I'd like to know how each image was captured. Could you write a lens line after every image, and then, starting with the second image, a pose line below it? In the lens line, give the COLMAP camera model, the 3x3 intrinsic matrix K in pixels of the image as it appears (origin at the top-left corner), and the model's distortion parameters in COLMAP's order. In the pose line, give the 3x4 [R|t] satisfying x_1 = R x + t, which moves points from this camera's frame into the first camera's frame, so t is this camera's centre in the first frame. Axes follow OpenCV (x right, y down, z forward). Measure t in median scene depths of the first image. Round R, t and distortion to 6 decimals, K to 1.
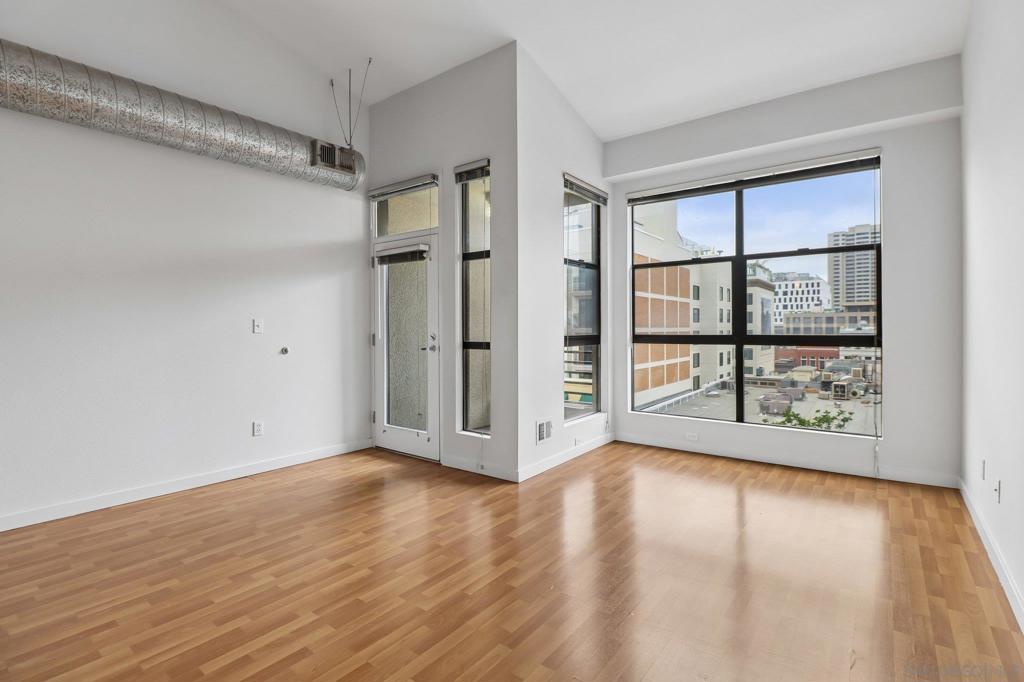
lens RADIAL K [[479.4, 0, 516.7], [0, 479.4, 327.6], [0, 0, 1]] dist [-0.003387, -0.010007]
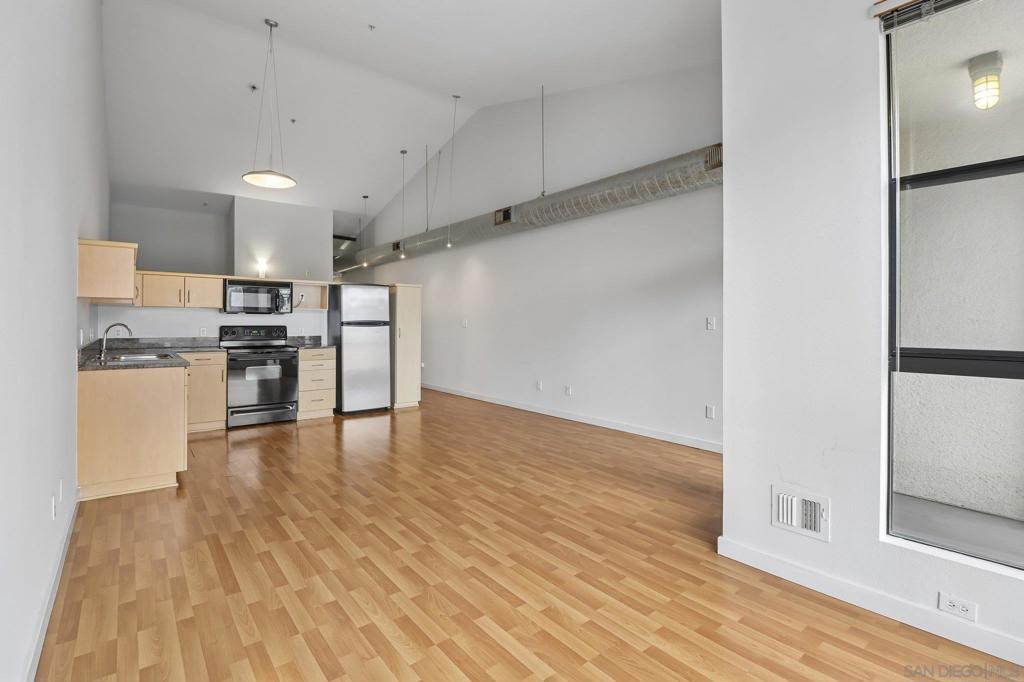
lens RADIAL K [[479.4, 0, 516.7], [0, 479.4, 327.6], [0, 0, 1]] dist [-0.003387, -0.010007]
pose [[-0.242716, 0.013508, -0.970003, 0.614400], [0.001158, 0.999906, 0.013635, -0.006748], [0.970097, 0.002186, -0.242709, 0.743617]]
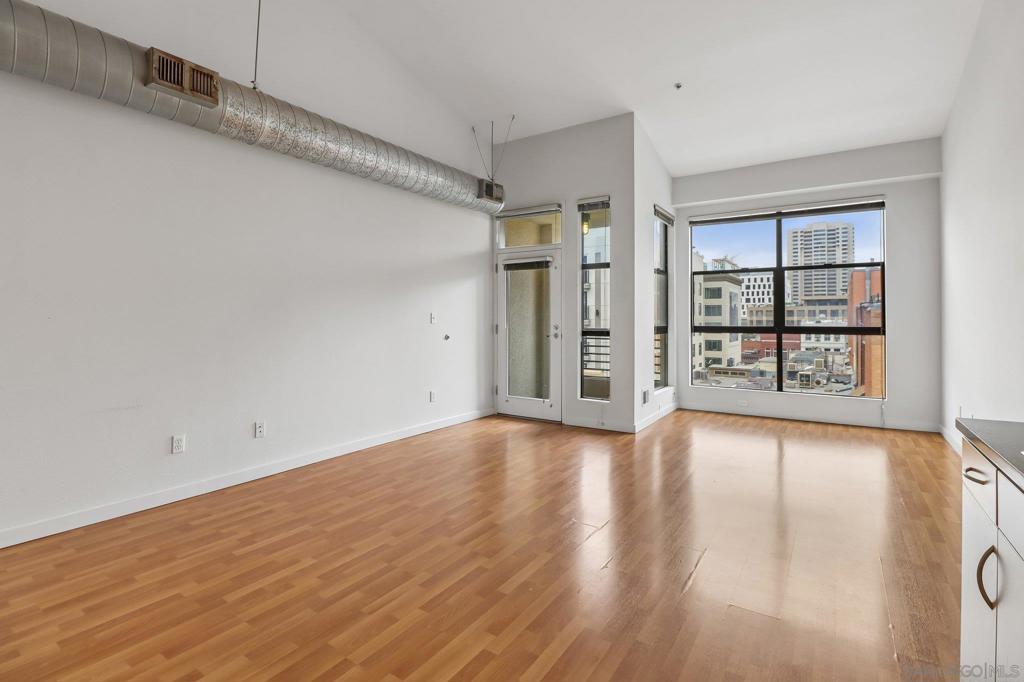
lens RADIAL K [[482.0, 0, 513.7], [0, 482.0, 312.1], [0, 0, 1]] dist [-0.014305, -0.000739]
pose [[0.998186, 0.005840, 0.059925, -0.360606], [-0.004967, 0.999879, -0.014710, -0.001237], [-0.060004, 0.014386, 0.998094, -0.300689]]
